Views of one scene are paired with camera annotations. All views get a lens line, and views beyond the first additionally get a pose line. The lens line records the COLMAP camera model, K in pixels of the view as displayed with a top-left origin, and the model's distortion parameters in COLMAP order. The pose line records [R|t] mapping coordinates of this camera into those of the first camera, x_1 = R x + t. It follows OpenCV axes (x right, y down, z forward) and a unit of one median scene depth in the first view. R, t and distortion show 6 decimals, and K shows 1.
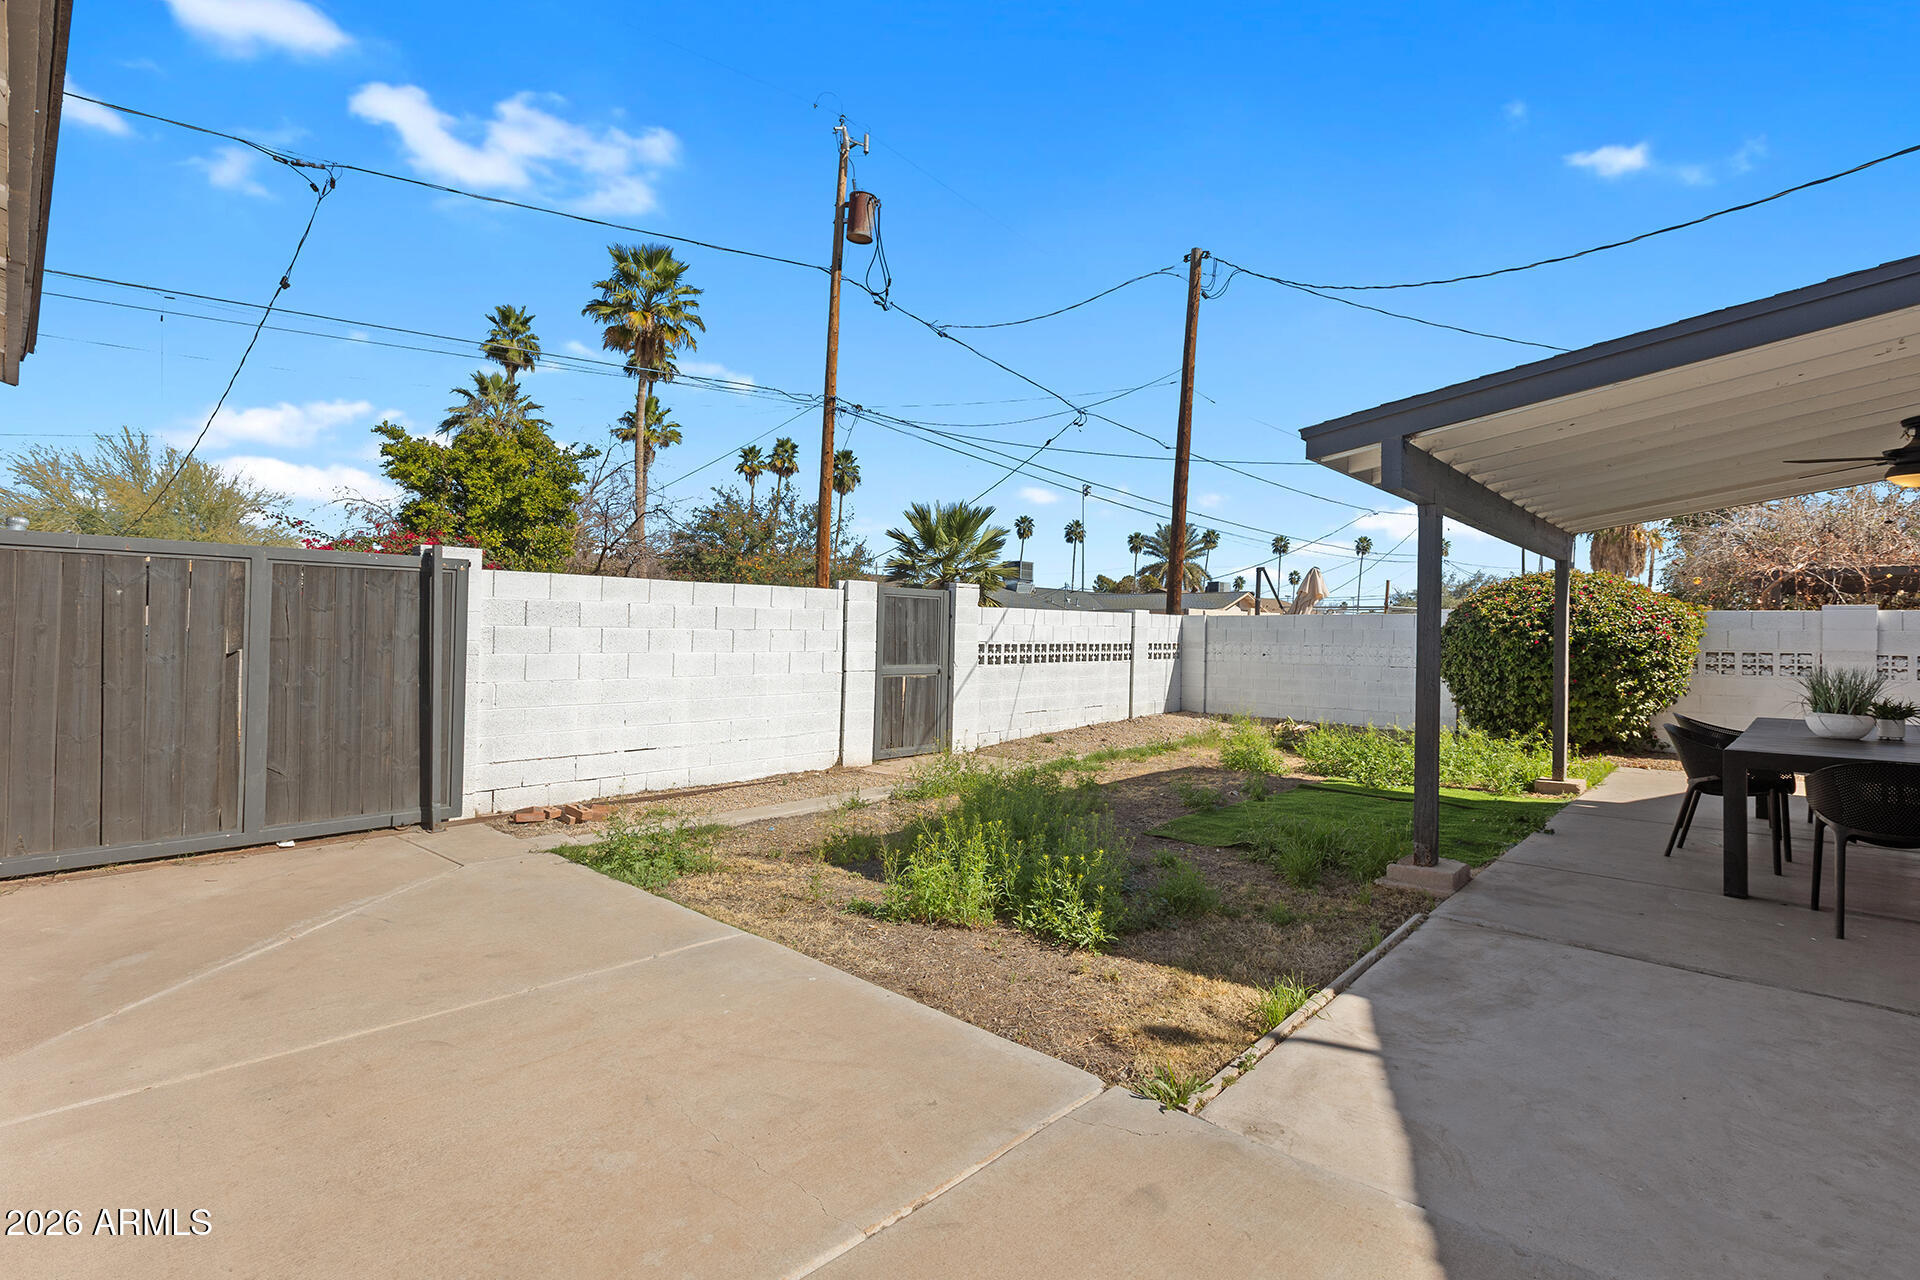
lens RADIAL K [[869.4, 0, 959.2], [0, 869.4, 629.8], [0, 0, 1]] dist [0.002578, -0.001755]
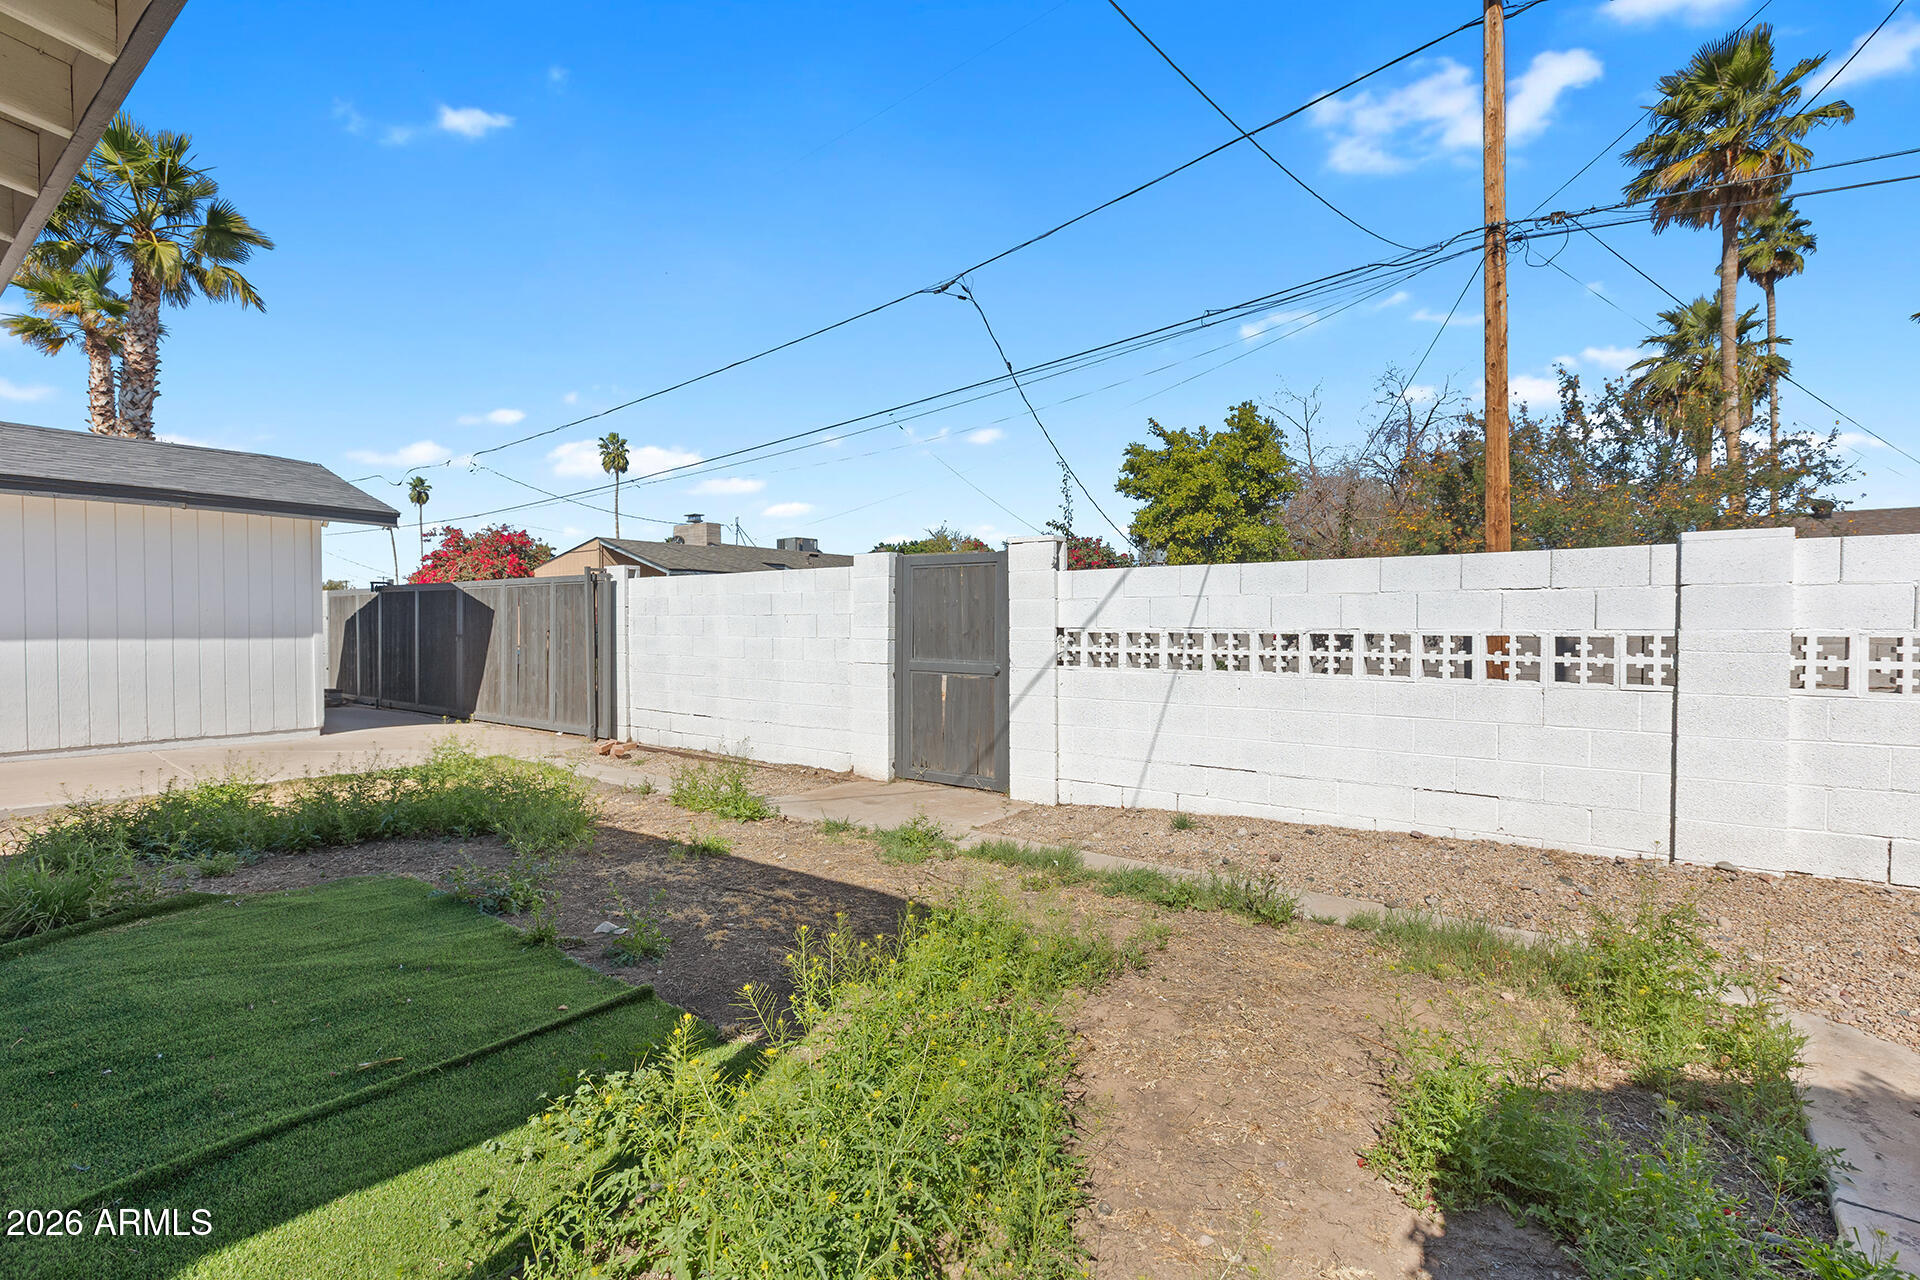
lens RADIAL K [[869.4, 0, 960.4], [0, 869.4, 639.3], [0, 0, 1]] dist [0.002578, -0.001755]
pose [[0.094875, -0.000728, -0.995489, 0.103416], [-0.001181, 0.999999, -0.000844, 0.003796], [0.995489, 0.001256, 0.094874, 0.146334]]
